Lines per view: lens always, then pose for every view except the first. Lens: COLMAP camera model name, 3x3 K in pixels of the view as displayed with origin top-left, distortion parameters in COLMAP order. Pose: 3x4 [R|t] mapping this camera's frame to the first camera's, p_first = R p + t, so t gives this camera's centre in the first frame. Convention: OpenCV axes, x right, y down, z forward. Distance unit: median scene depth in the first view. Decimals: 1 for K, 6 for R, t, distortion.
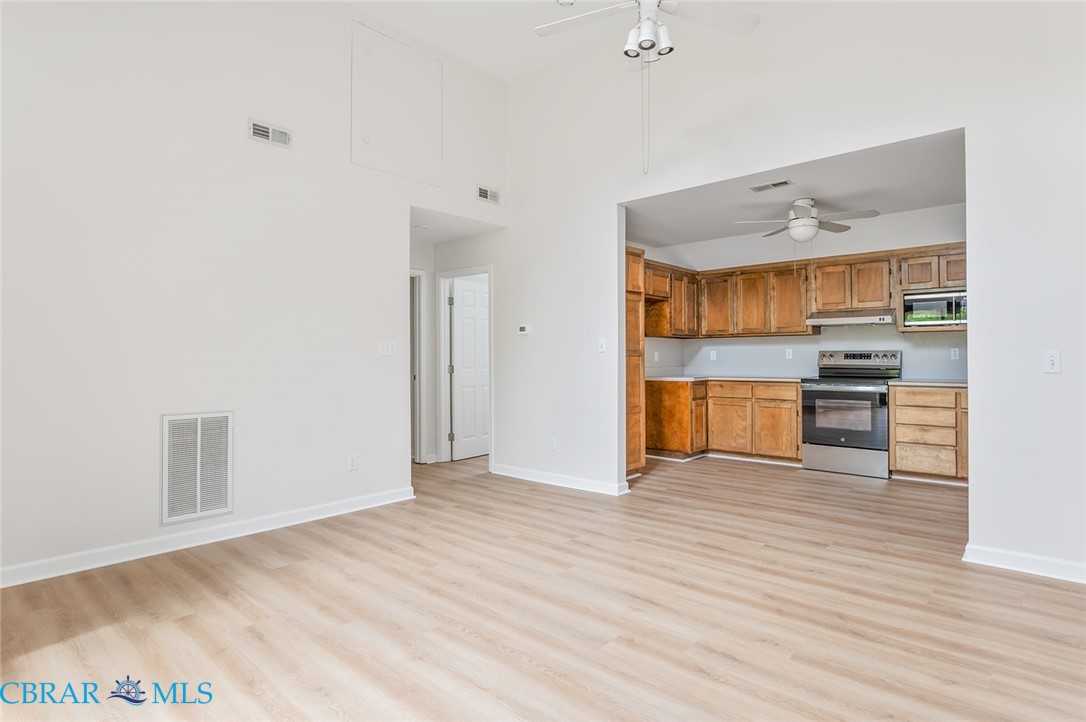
lens RADIAL K [[565.8, 0, 543.3], [0, 565.8, 353.8], [0, 0, 1]] dist [-0.019864, 0.000779]
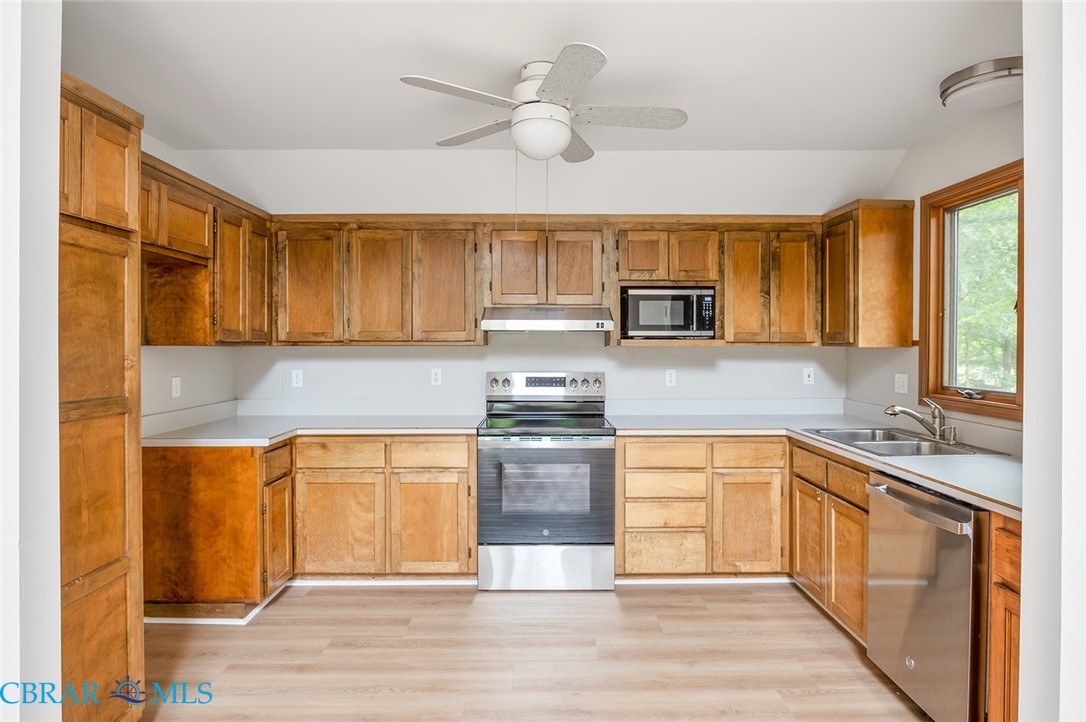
lens RADIAL K [[618.5, 0, 538.6], [0, 618.5, 347.3], [0, 0, 1]] dist [-0.003854, 0.002343]
pose [[0.743522, 0.002211, 0.668708, 0.094312], [-0.007128, 0.999964, 0.004619, -0.036094], [-0.668673, -0.008201, 0.743511, 0.486957]]
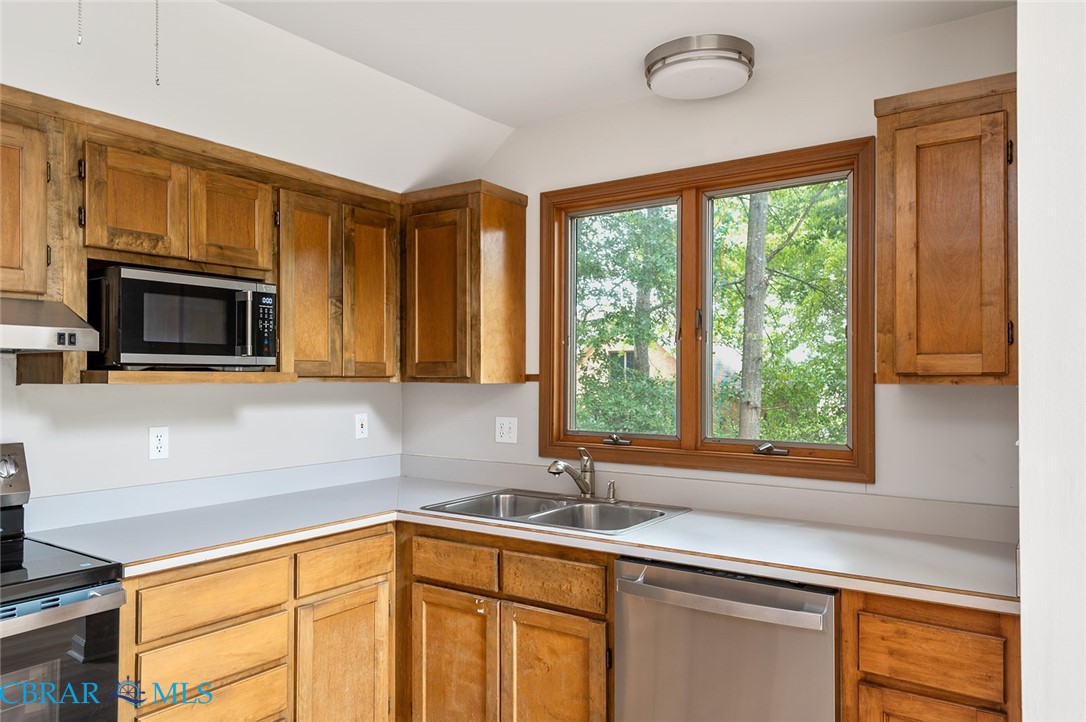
lens RADIAL K [[769.5, 0, 544.7], [0, 769.5, 368.5], [0, 0, 1]] dist [0.047801, -0.012740]
pose [[-0.114269, 0.016998, 0.993304, 0.176868], [-0.002491, 0.999846, -0.017397, -0.036796], [-0.993447, -0.004462, -0.114209, 0.723187]]
